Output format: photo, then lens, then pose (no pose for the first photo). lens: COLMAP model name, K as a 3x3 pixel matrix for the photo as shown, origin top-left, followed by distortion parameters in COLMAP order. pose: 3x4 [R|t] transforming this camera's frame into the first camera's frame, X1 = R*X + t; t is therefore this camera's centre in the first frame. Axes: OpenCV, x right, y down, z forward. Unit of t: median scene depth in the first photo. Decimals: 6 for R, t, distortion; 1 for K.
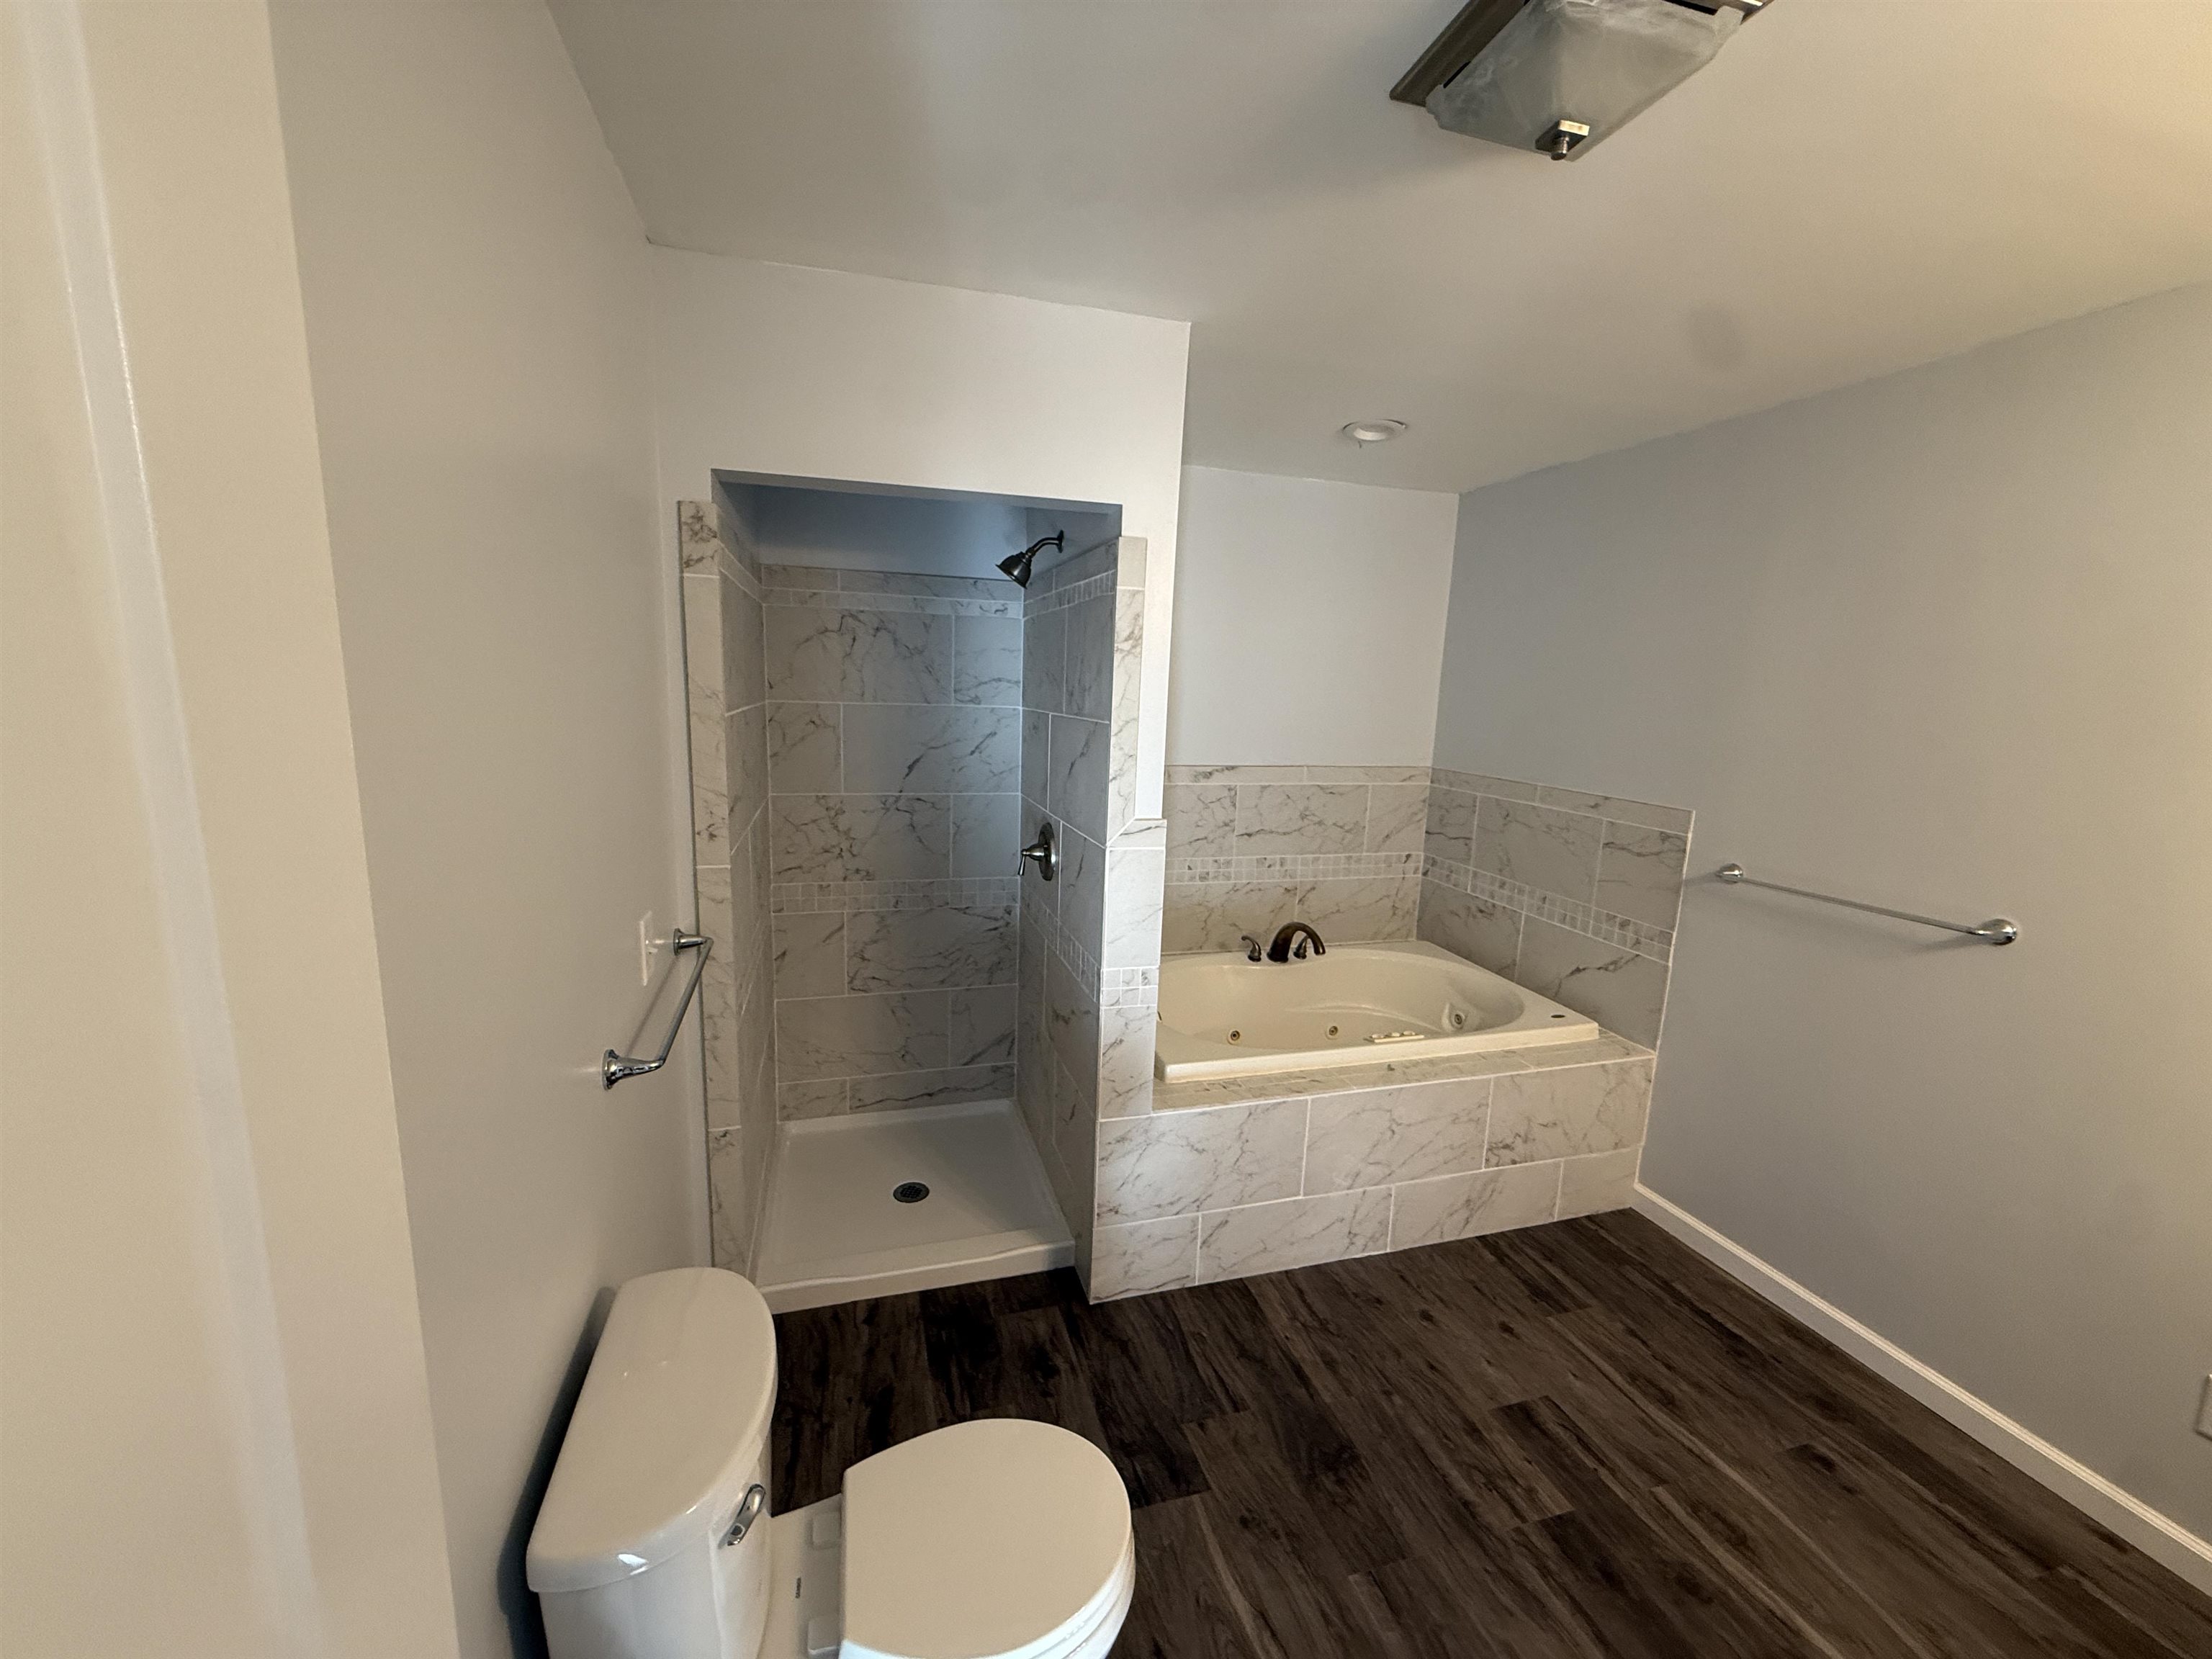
lens RADIAL K [[882.1, 0, 1094.7], [0, 882.1, 829.0], [0, 0, 1]] dist [0.001343, 0.000332]
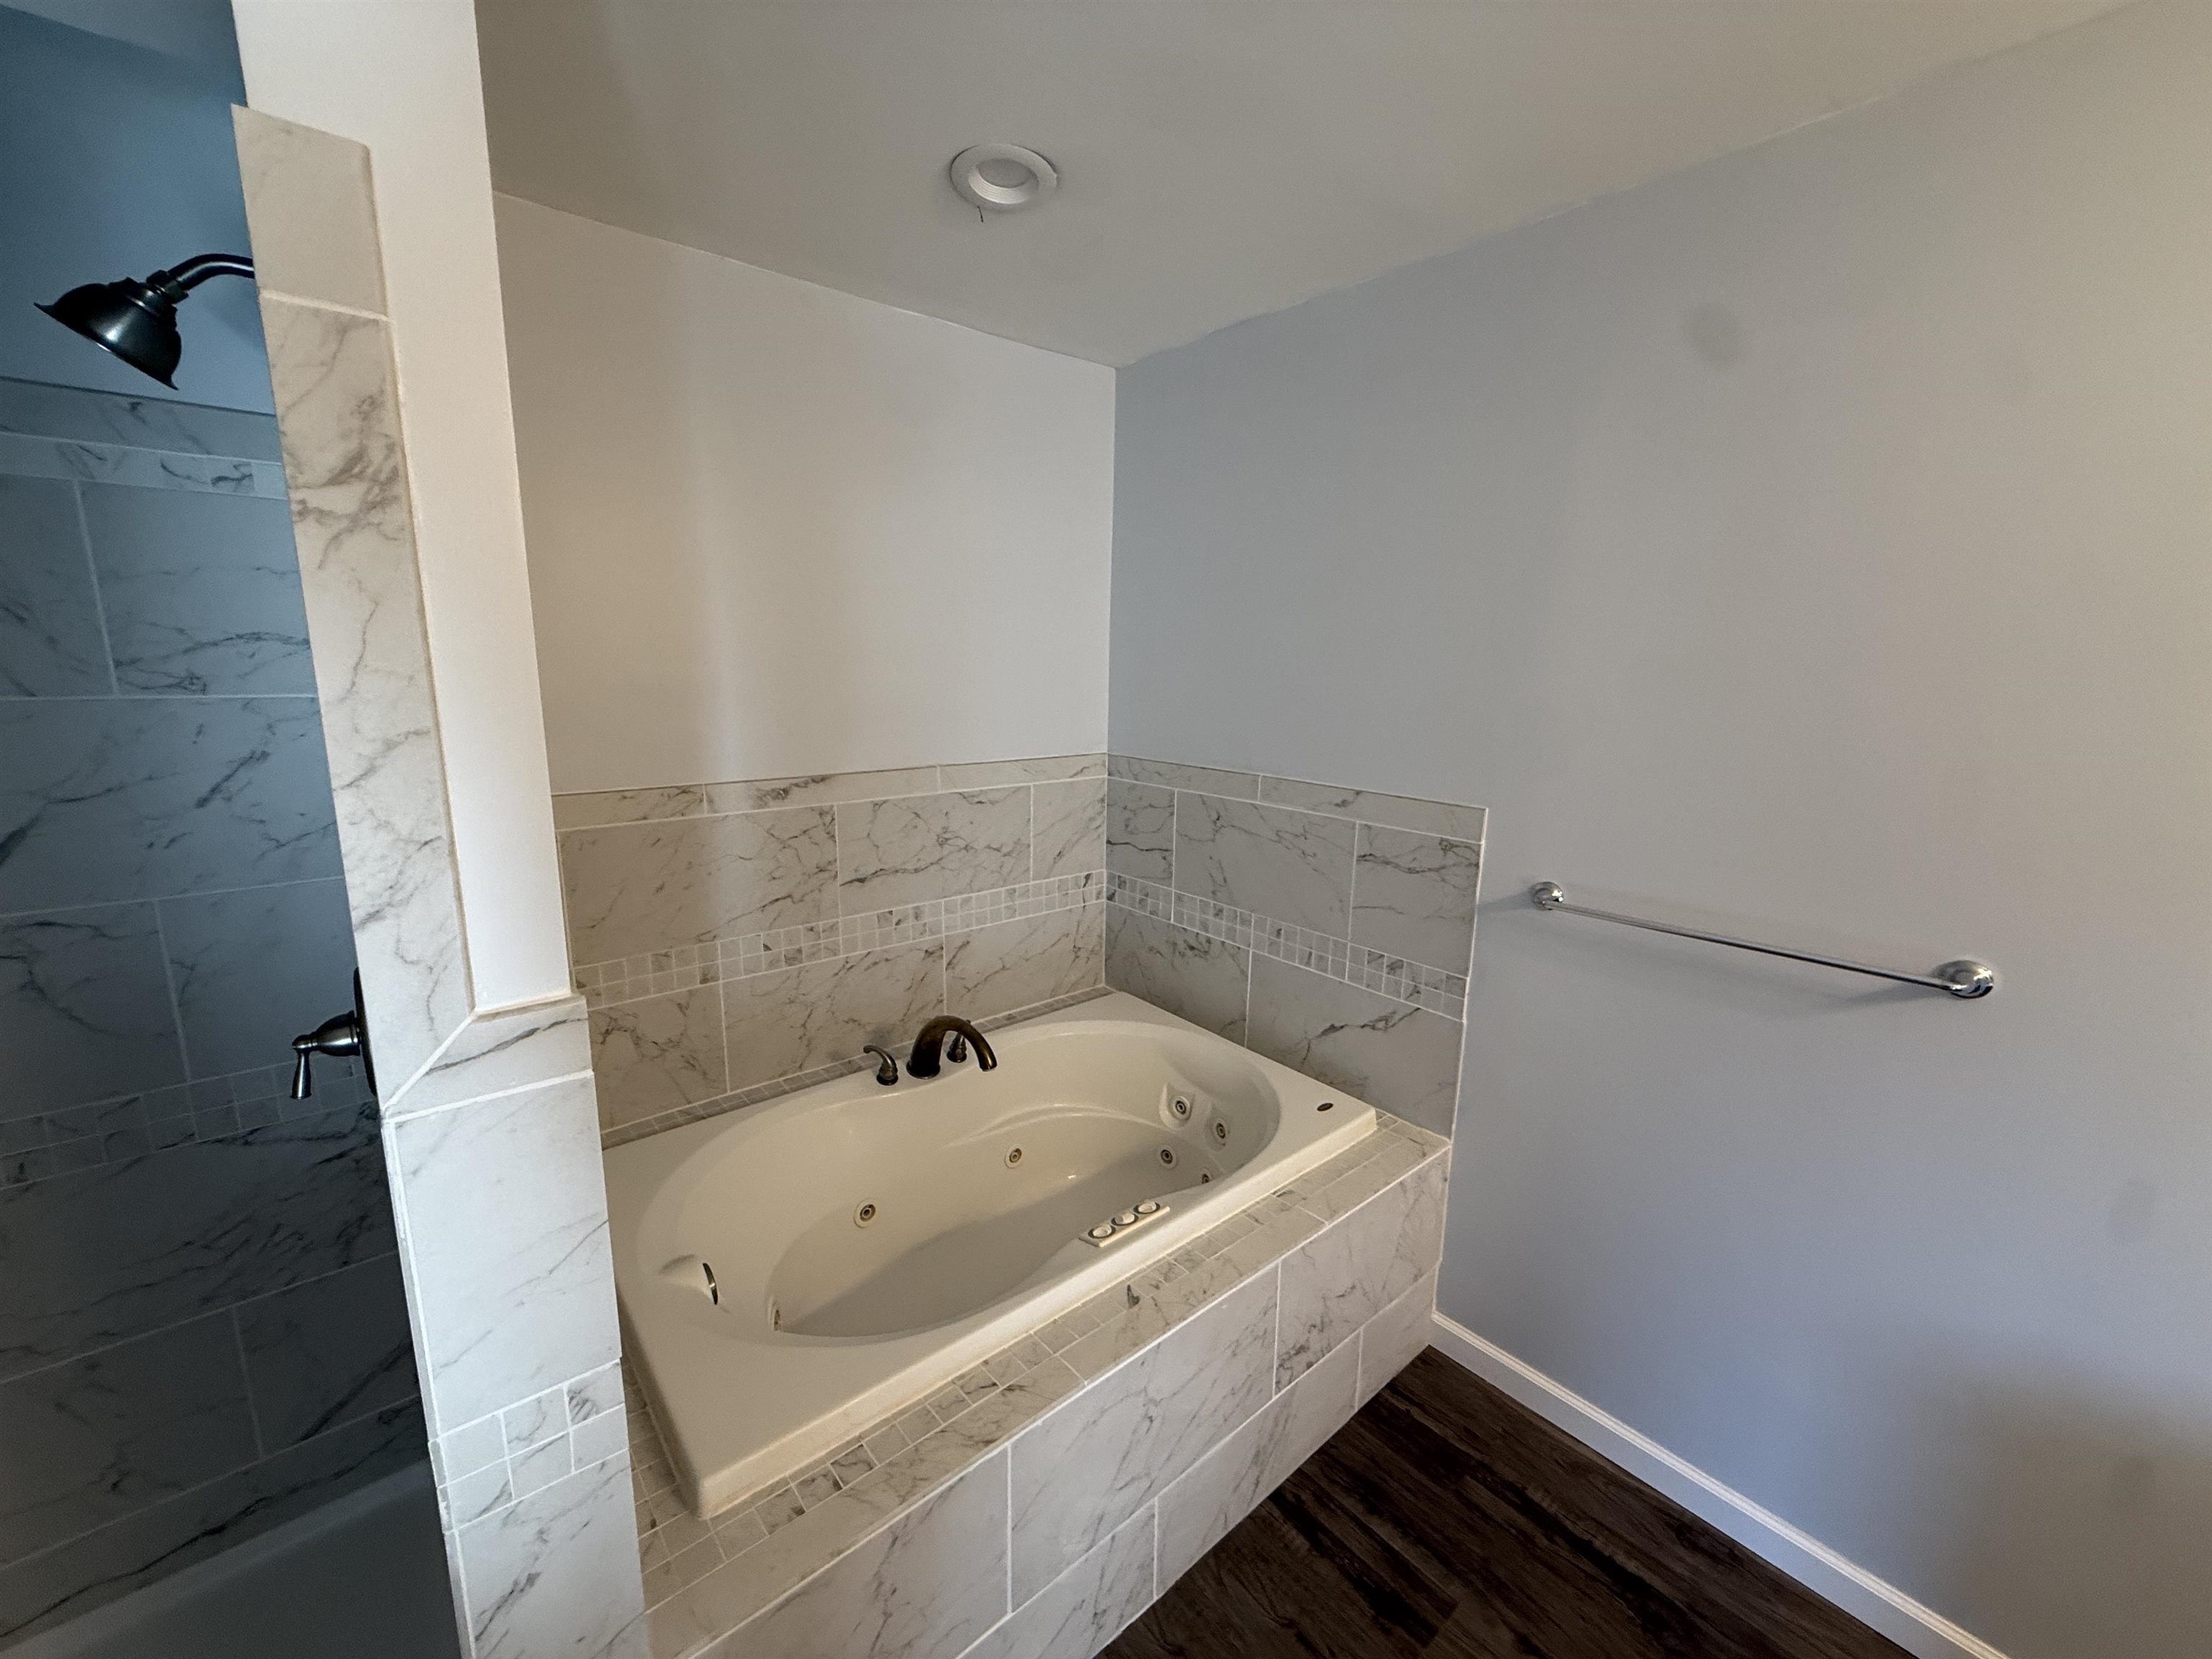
lens RADIAL K [[882.1, 0, 1094.7], [0, 882.1, 829.0], [0, 0, 1]] dist [0.001343, 0.000332]
pose [[0.914905, -0.098037, 0.391583, 0.089604], [0.084384, 0.995077, 0.051972, -0.052985], [-0.394750, -0.014506, 0.918674, 0.373974]]
